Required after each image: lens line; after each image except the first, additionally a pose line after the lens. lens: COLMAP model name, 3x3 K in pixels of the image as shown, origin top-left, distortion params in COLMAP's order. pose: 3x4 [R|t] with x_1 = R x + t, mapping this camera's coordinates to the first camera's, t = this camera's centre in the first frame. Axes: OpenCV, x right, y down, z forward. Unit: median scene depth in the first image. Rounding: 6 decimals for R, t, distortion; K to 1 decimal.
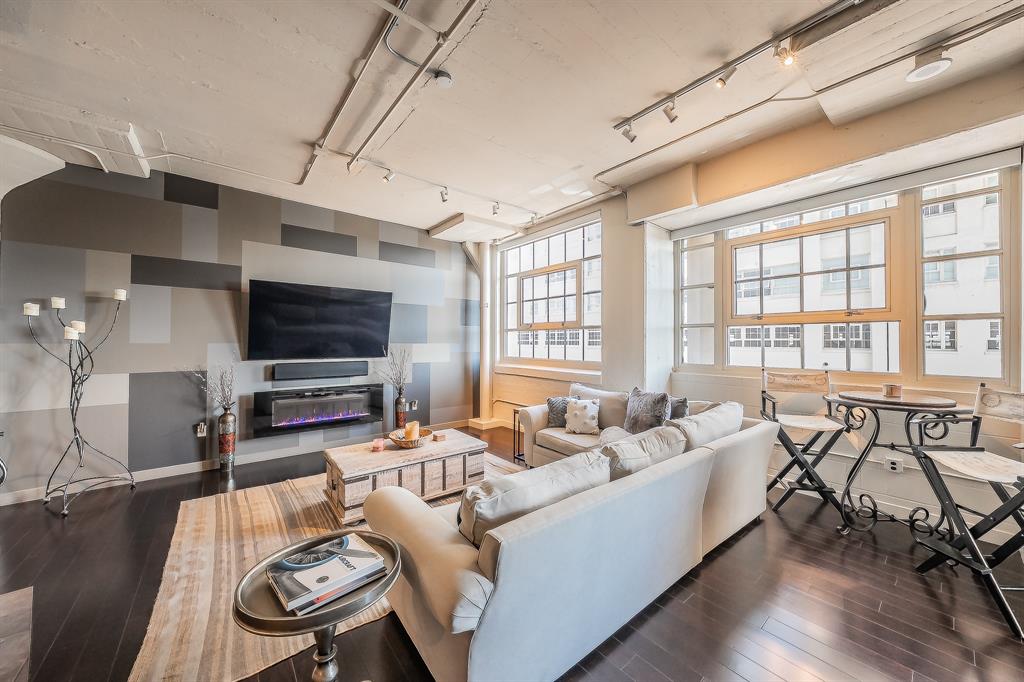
lens RADIAL K [[358.9, 0, 510.5], [0, 358.9, 337.6], [0, 0, 1]] dist [-0.002983, 0.000276]
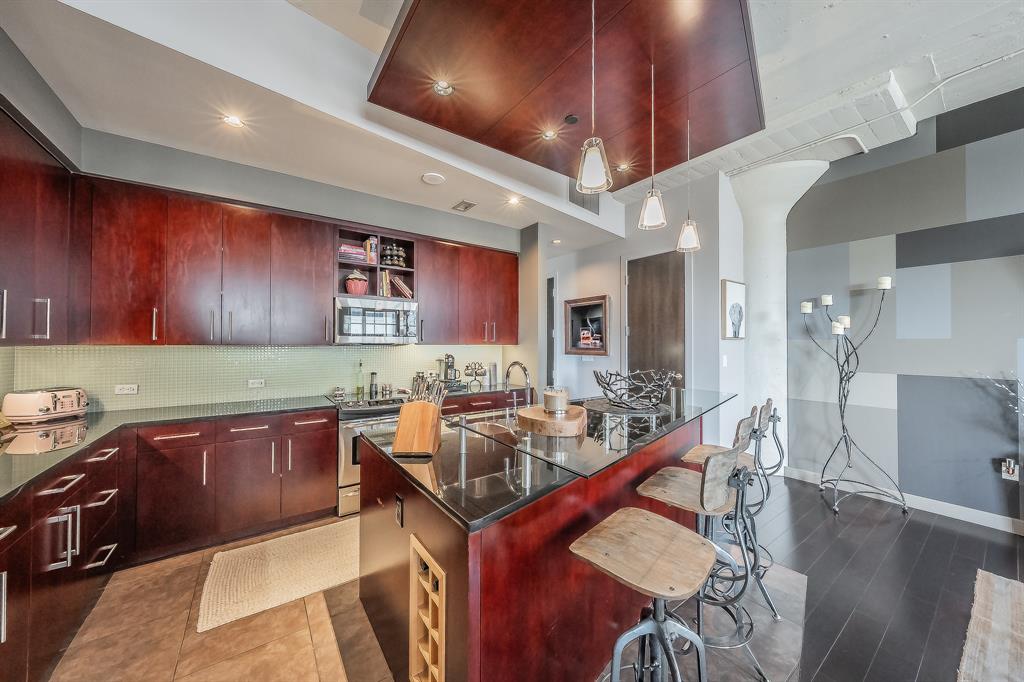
lens RADIAL K [[358.9, 0, 515.9], [0, 358.9, 338.5], [0, 0, 1]] dist [-0.002983, 0.000276]
pose [[-0.060711, -0.016329, -0.998022, -0.149397], [0.007839, 0.999828, -0.016835, 0.020767], [0.998125, -0.008846, -0.060573, 0.136933]]
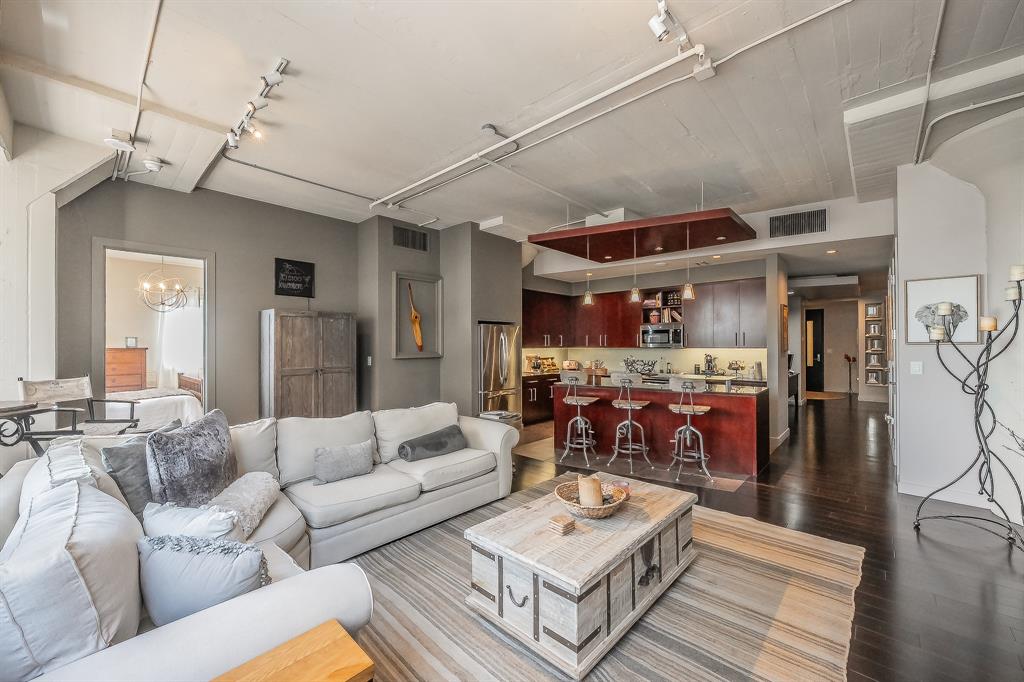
lens RADIAL K [[395.0, 0, 502.3], [0, 395.0, 343.8], [0, 0, 1]] dist [-0.002069, -0.000187]
pose [[-0.992979, -0.001842, -0.118279, -0.038009], [-0.000428, 0.999928, -0.011983, 0.020919], [0.118292, -0.011849, -0.992908, 1.464772]]
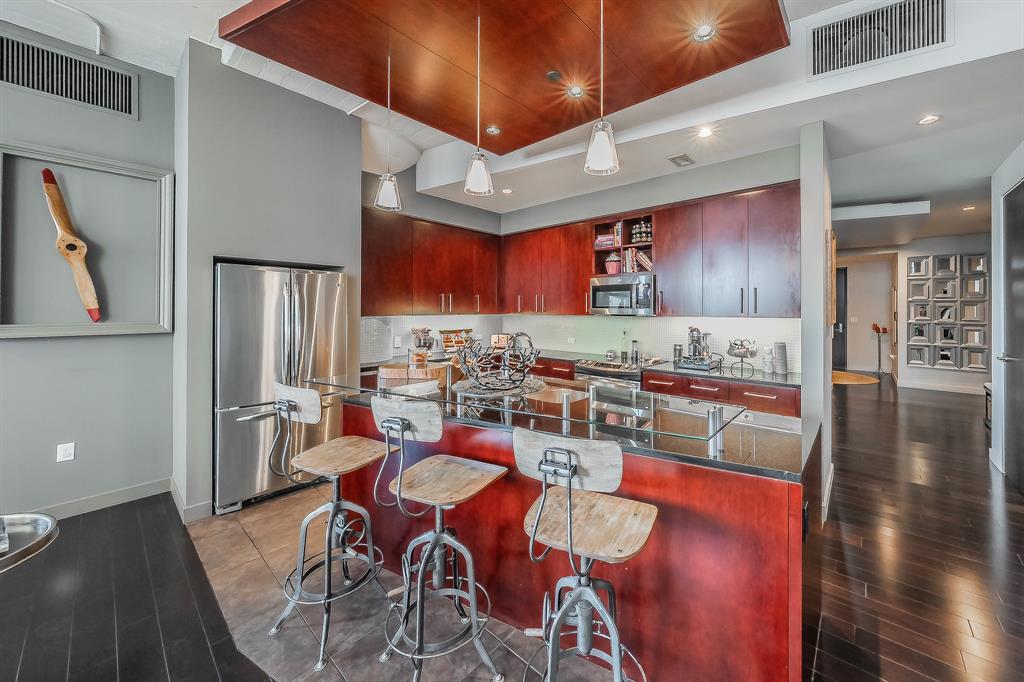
lens RADIAL K [[377.7, 0, 564.3], [0, 377.7, 308.4], [0, 0, 1]] dist [-0.001602, -0.000053]
pose [[-0.978379, -0.007401, -0.206689, -0.612995], [-0.003753, 0.999830, -0.018039, 0.017211], [0.206787, -0.016874, -0.978240, 0.723256]]
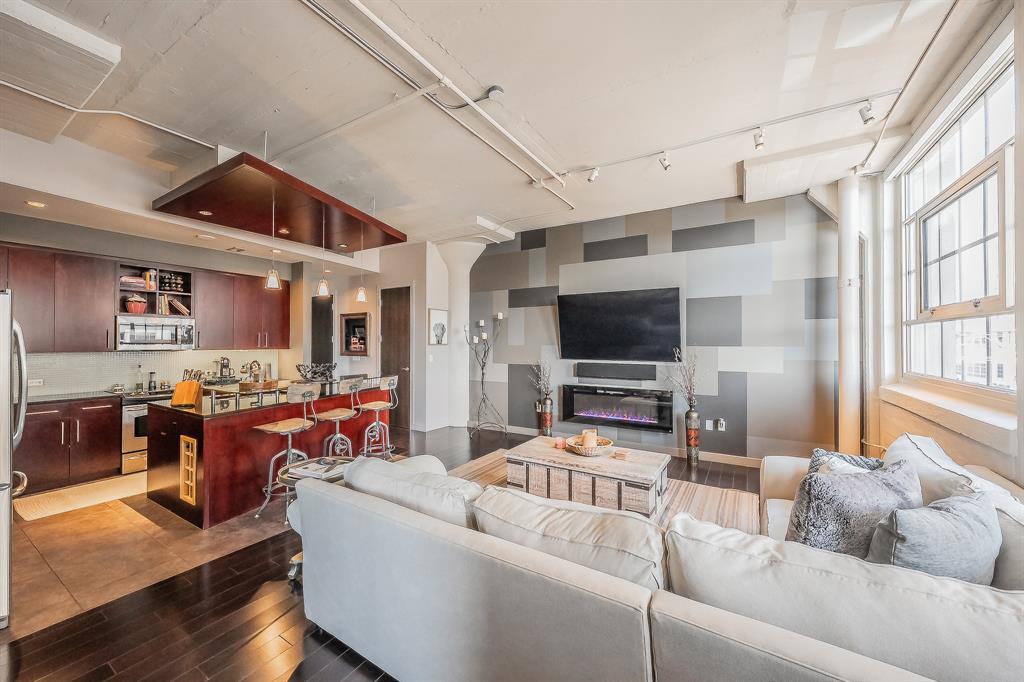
lens RADIAL K [[395.0, 0, 524.7], [0, 395.0, 339.2], [0, 0, 1]] dist [-0.002069, -0.000187]
pose [[0.331952, -0.011332, -0.943228, 0.588637], [0.010270, 0.999912, -0.008399, 0.004698], [0.943240, -0.006899, 0.332039, 0.443870]]
